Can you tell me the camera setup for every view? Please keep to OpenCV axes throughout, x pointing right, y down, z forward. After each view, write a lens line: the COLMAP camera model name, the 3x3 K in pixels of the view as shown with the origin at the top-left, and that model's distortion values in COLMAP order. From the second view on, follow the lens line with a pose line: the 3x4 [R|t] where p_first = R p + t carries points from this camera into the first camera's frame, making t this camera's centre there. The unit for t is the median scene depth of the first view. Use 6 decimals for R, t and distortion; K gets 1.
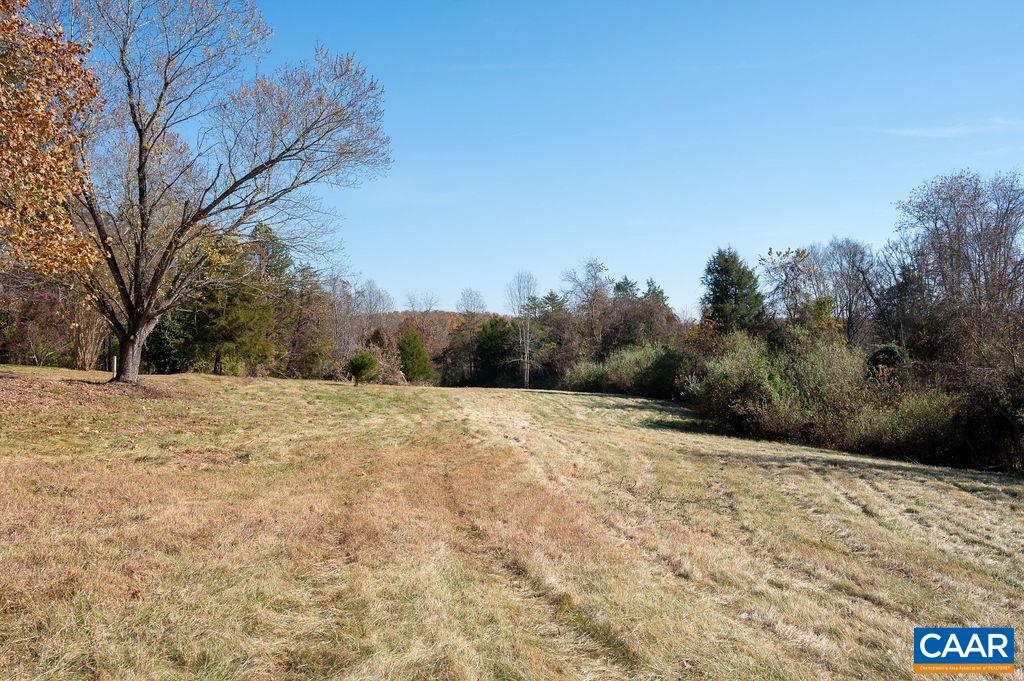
lens RADIAL K [[973.7, 0, 512.0], [0, 973.7, 340.5], [0, 0, 1]] dist [0.001005, 0.000322]
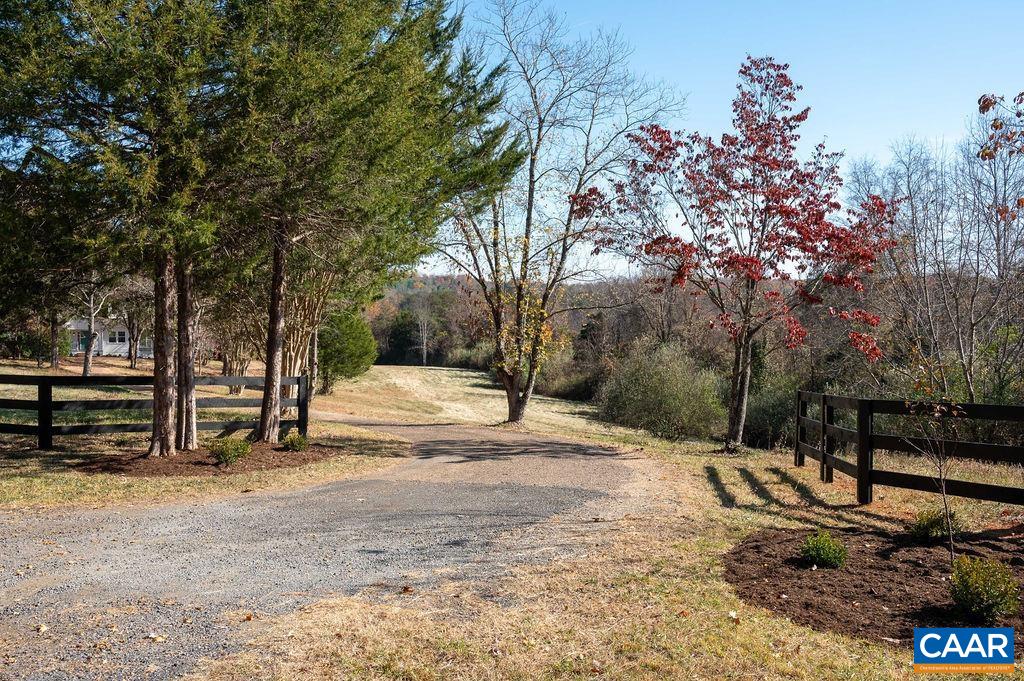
lens RADIAL K [[1090.5, 0, 512.0], [0, 1090.5, 340.5], [0, 0, 1]] dist [-0.000308, -0.000116]
pose [[0.996324, 0.011526, 0.084883, 0.005908], [-0.014810, 0.999162, 0.038158, -0.065117], [-0.084372, -0.039275, 0.995660, -0.858755]]
